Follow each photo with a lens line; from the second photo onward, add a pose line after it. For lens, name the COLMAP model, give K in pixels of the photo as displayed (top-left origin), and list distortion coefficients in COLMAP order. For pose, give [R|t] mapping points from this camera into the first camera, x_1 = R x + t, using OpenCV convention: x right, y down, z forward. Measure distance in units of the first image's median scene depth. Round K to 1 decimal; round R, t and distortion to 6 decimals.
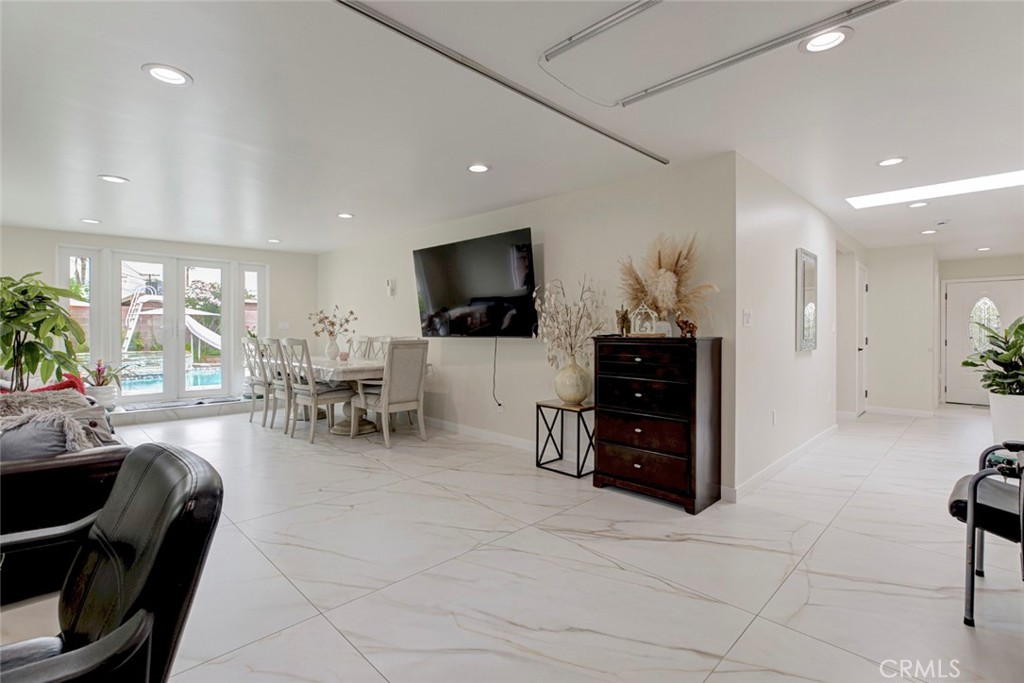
lens RADIAL K [[467.1, 0, 504.4], [0, 467.1, 332.2], [0, 0, 1]] dist [-0.020174, 0.004256]
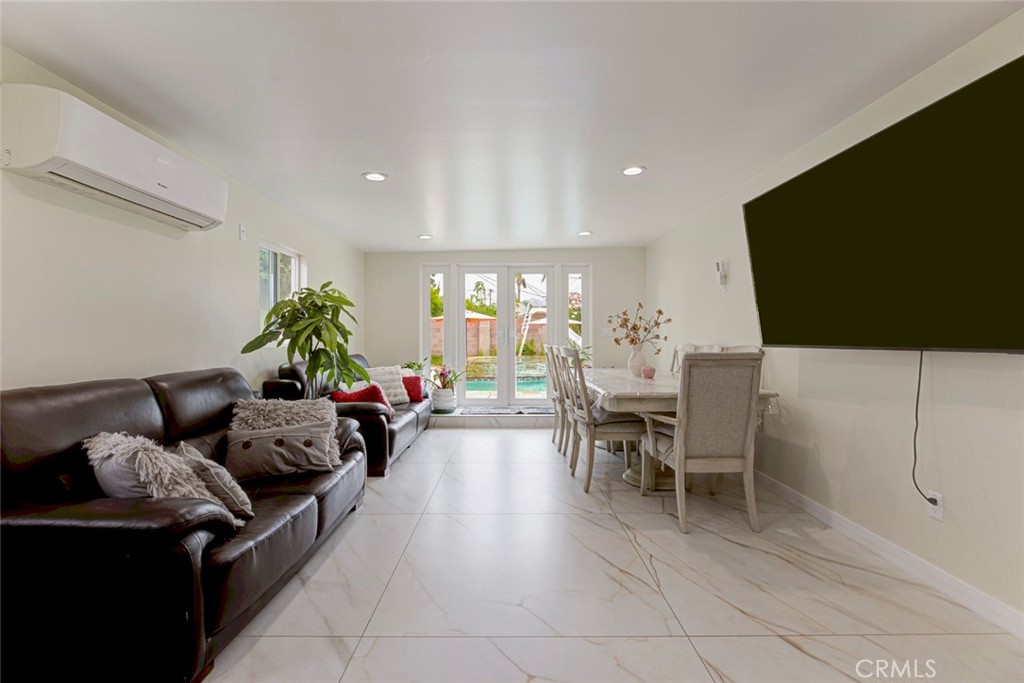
lens RADIAL K [[467.1, 0, 509.3], [0, 467.1, 337.1], [0, 0, 1]] dist [-0.020174, 0.004256]
pose [[0.716119, -0.003316, -0.697970, 0.007050], [-0.001192, 0.999981, -0.005974, 0.001609], [0.697977, 0.005110, 0.716102, 0.350519]]
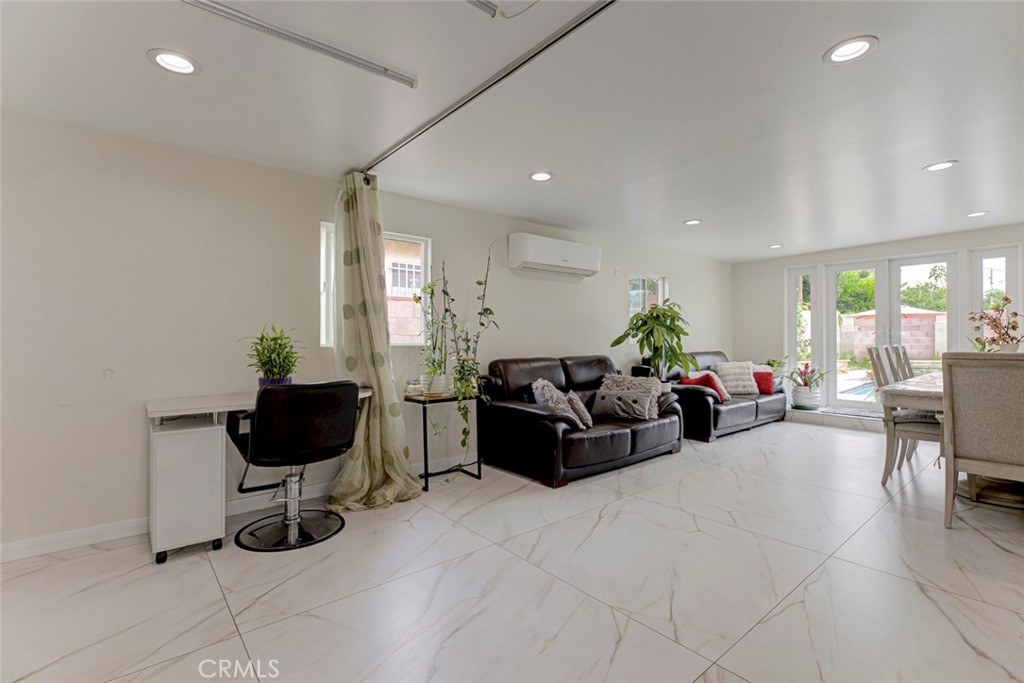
lens RADIAL K [[467.1, 0, 516.0], [0, 467.1, 334.1], [0, 0, 1]] dist [-0.020174, 0.004256]
pose [[-0.065463, -0.009605, -0.997809, 0.336337], [-0.003555, 0.999950, -0.009393, 0.001618], [0.997849, 0.002933, -0.065494, 0.398625]]
